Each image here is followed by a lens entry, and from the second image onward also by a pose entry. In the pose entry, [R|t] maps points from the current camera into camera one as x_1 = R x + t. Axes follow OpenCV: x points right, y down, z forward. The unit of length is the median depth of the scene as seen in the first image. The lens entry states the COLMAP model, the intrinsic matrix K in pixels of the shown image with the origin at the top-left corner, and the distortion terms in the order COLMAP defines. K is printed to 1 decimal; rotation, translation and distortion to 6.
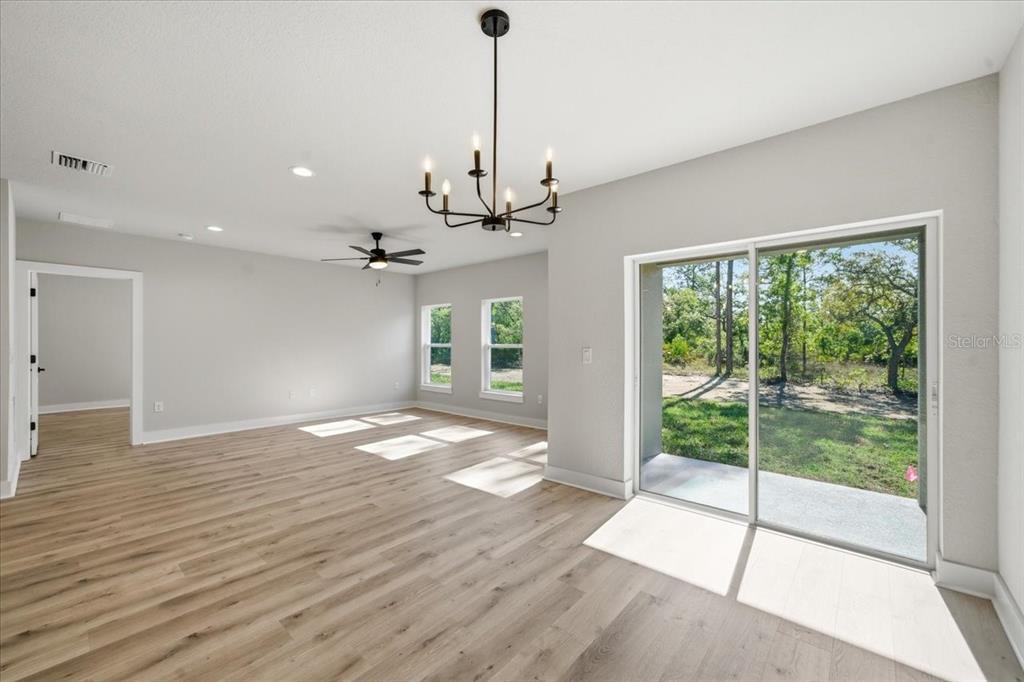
lens RADIAL K [[410.3, 0, 508.6], [0, 410.3, 343.5], [0, 0, 1]] dist [-0.003196, 0.000992]
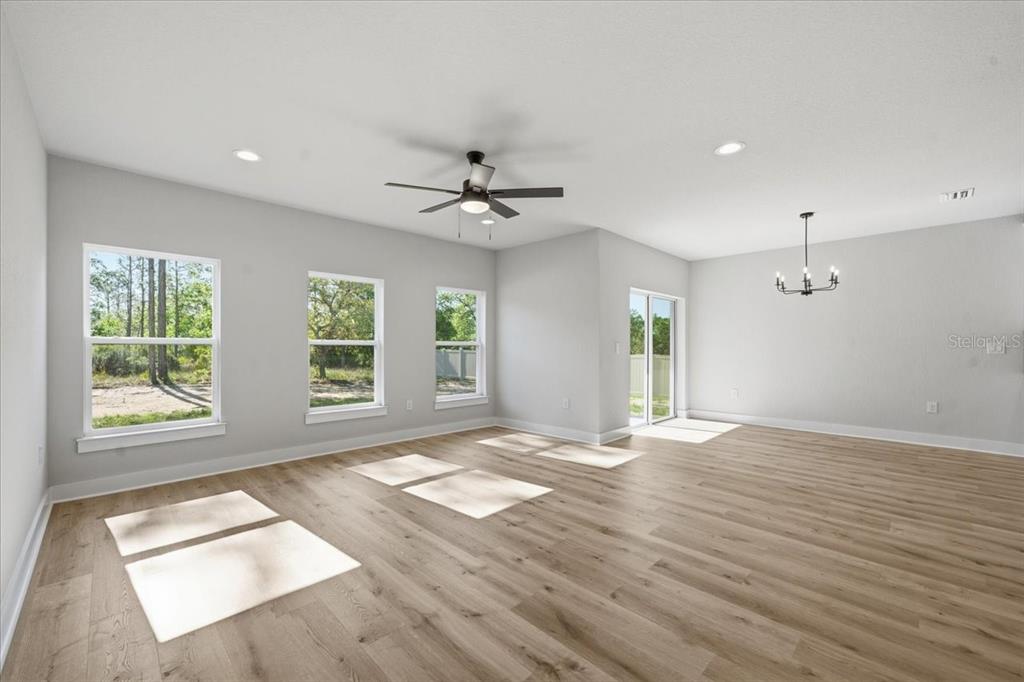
lens RADIAL K [[410.3, 0, 508.6], [0, 410.3, 343.5], [0, 0, 1]] dist [-0.003196, 0.000992]
pose [[0.067215, 0.006919, 0.997715, -1.181177], [-0.000035, 0.999976, -0.006932, 0.019756], [-0.997739, 0.000431, 0.067213, 1.160551]]
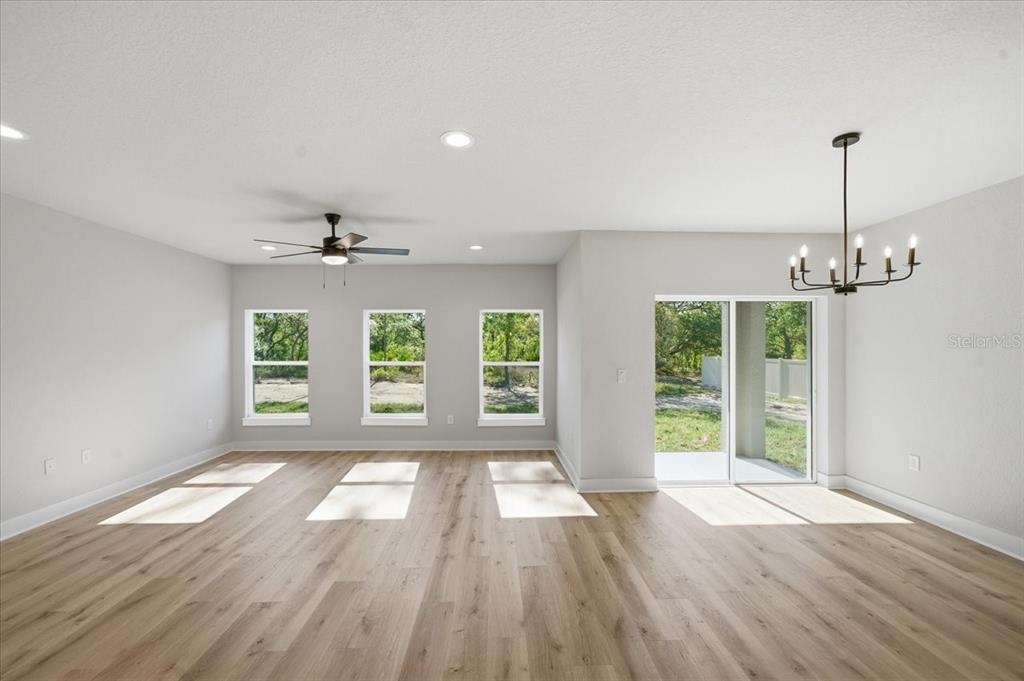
lens RADIAL K [[414.2, 0, 512.3], [0, 414.2, 347.5], [0, 0, 1]] dist [0.001488, 0.000770]
pose [[0.722378, 0.004777, 0.691482, -0.762962], [-0.000683, 0.999981, -0.006196, -0.041203], [-0.691498, 0.004003, 0.722367, 0.328869]]
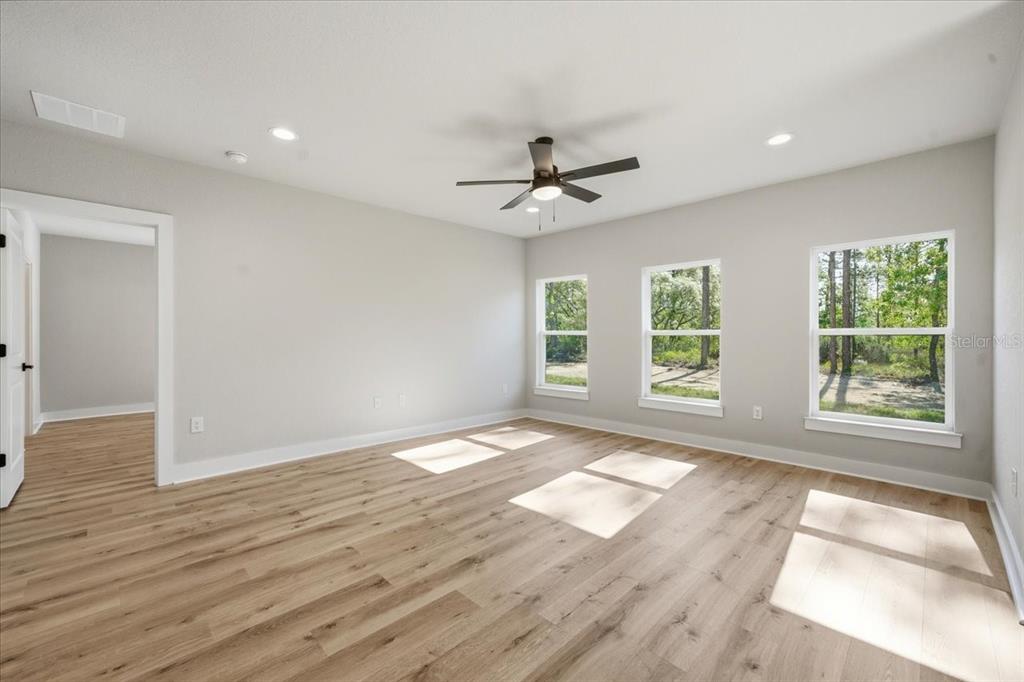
lens RADIAL K [[421.3, 0, 507.4], [0, 421.3, 330.3], [0, 0, 1]] dist [-0.026515, 0.012542]
pose [[0.997343, -0.002206, -0.072812, -0.419230], [0.001160, 0.999896, -0.014401, 0.021342], [0.072836, 0.014279, 0.997242, 0.497505]]
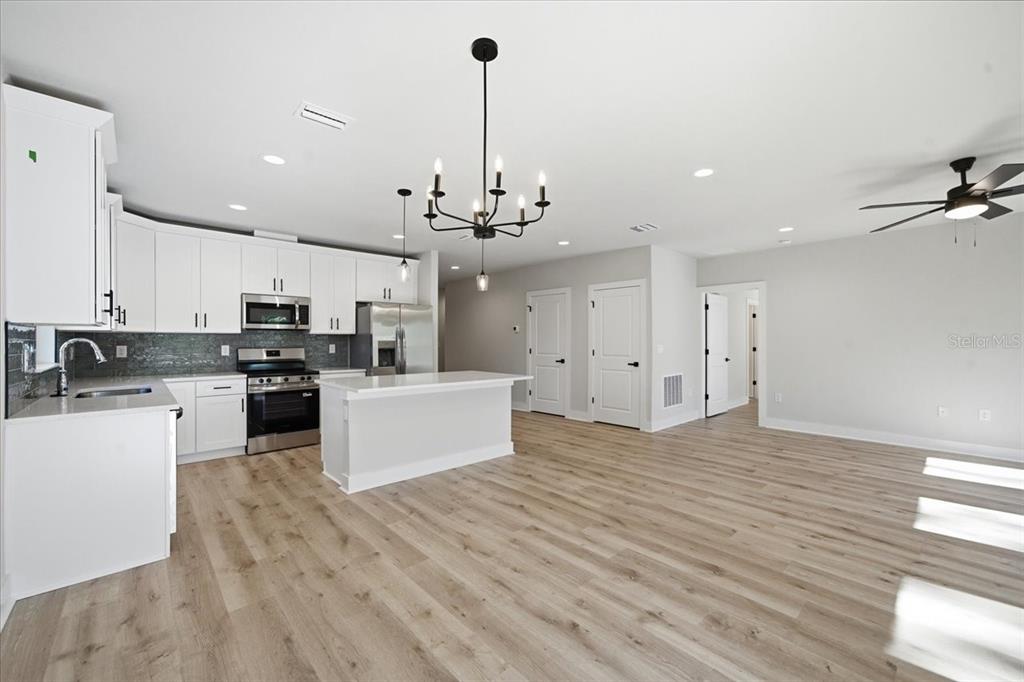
lens RADIAL K [[410.3, 0, 508.6], [0, 410.3, 343.5], [0, 0, 1]] dist [-0.003196, 0.000992]
pose [[-0.104853, 0.004805, -0.994476, 0.449593], [0.000909, 0.999988, 0.004736, -0.000640], [0.994487, -0.000407, -0.104857, 0.505015]]
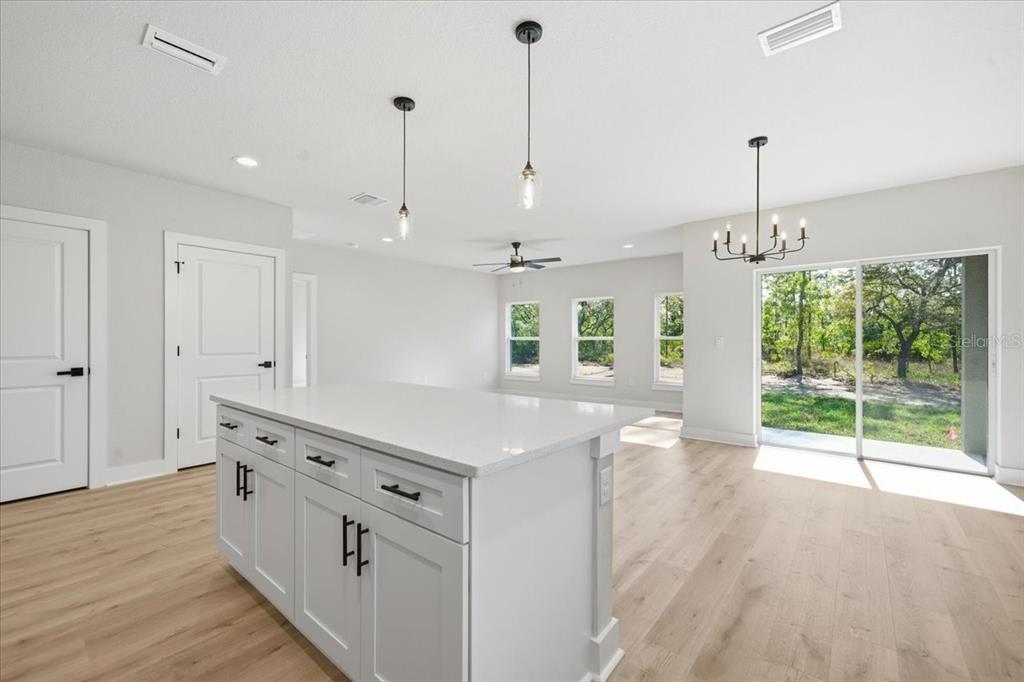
lens RADIAL K [[423.6, 0, 507.8], [0, 423.6, 340.3], [0, 0, 1]] dist [0.002395, 0.000708]
pose [[0.999556, -0.000265, 0.029797, -0.485941], [0.000305, 0.999999, -0.001365, 0.021619], [-0.029797, 0.001374, 0.999555, -0.318931]]
